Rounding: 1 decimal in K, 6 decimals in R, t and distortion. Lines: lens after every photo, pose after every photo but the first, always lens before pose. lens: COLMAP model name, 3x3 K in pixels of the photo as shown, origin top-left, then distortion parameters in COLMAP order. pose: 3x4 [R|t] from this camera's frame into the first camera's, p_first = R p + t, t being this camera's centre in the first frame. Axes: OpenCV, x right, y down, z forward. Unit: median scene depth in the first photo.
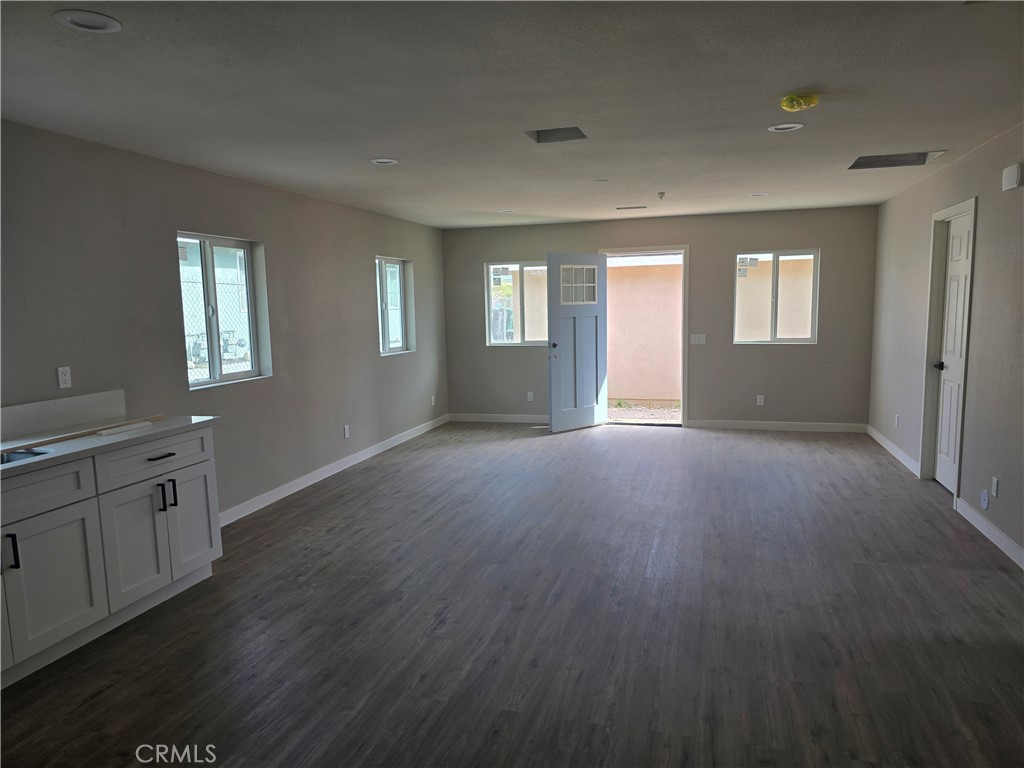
lens RADIAL K [[701.7, 0, 513.3], [0, 701.7, 388.8], [0, 0, 1]] dist [0.032364, -0.022879]
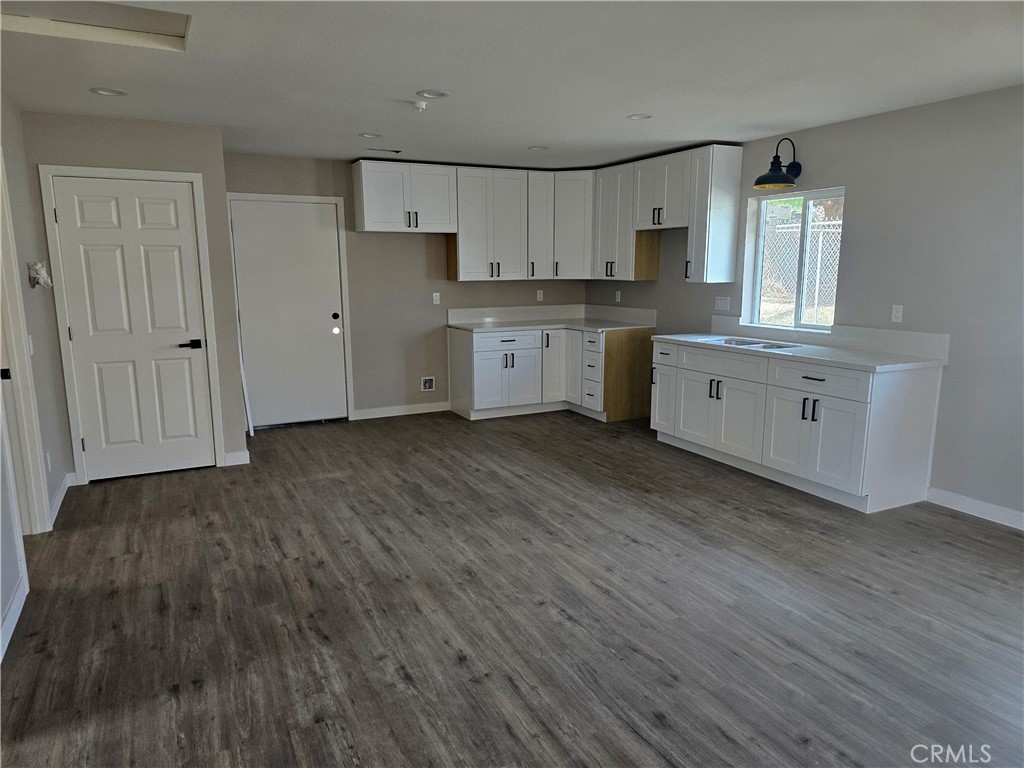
lens RADIAL K [[701.7, 0, 512.2], [0, 701.7, 388.1], [0, 0, 1]] dist [0.032364, -0.022879]
pose [[-0.738786, 0.140543, -0.659122, 0.685570], [-0.063132, 0.959281, 0.275308, -0.187631], [0.670976, 0.245005, -0.699831, 1.440966]]
